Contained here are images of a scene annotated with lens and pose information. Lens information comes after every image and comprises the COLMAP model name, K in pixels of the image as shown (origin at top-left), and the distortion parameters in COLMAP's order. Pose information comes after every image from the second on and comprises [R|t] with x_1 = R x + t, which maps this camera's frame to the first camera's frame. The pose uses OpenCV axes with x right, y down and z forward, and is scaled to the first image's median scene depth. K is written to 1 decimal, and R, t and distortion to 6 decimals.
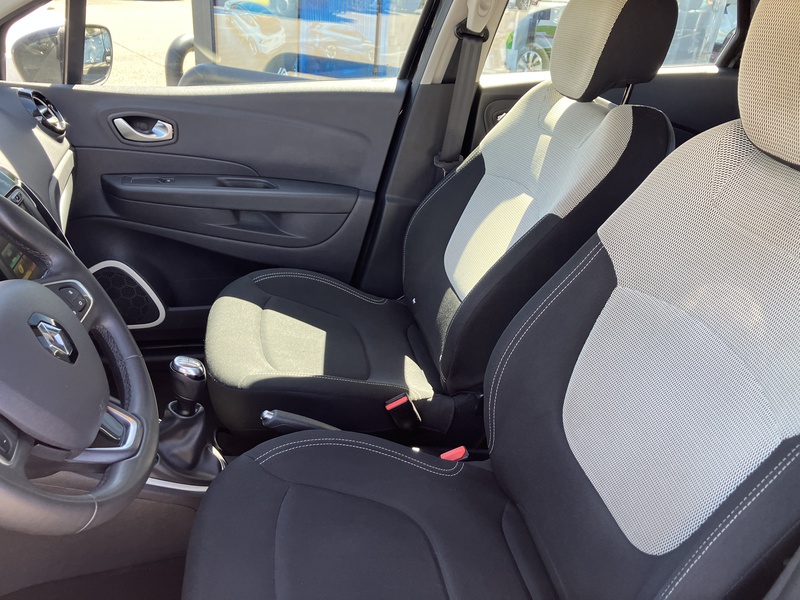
lens RADIAL K [[657.6, 0, 401.9], [0, 657.6, 298.7], [0, 0, 1]] dist [0.026539, -0.027126]
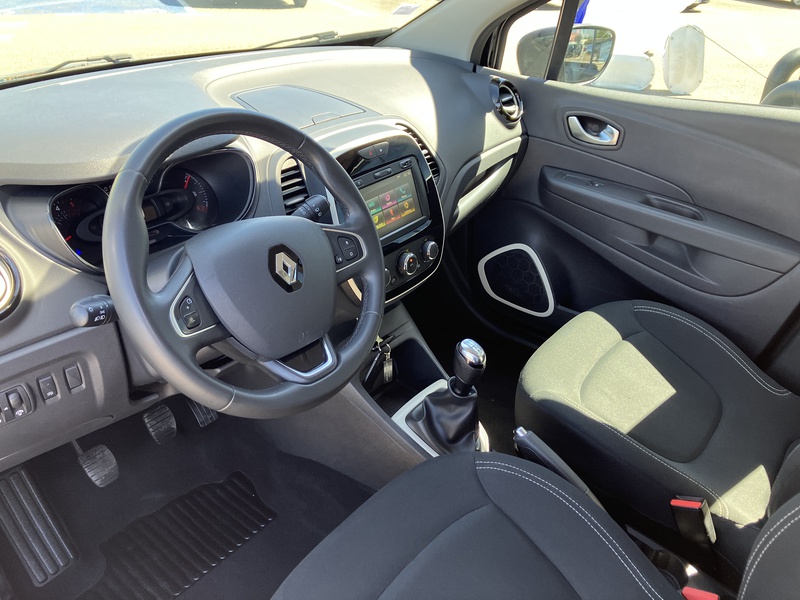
lens RADIAL K [[657.6, 0, 391.8], [0, 657.6, 303.2], [0, 0, 1]] dist [0.026539, -0.027126]
pose [[0.638269, 0.350962, -0.685155, 0.194658], [-0.349914, 0.925038, 0.147870, -0.053876], [0.685691, 0.145365, 0.713230, 0.106244]]
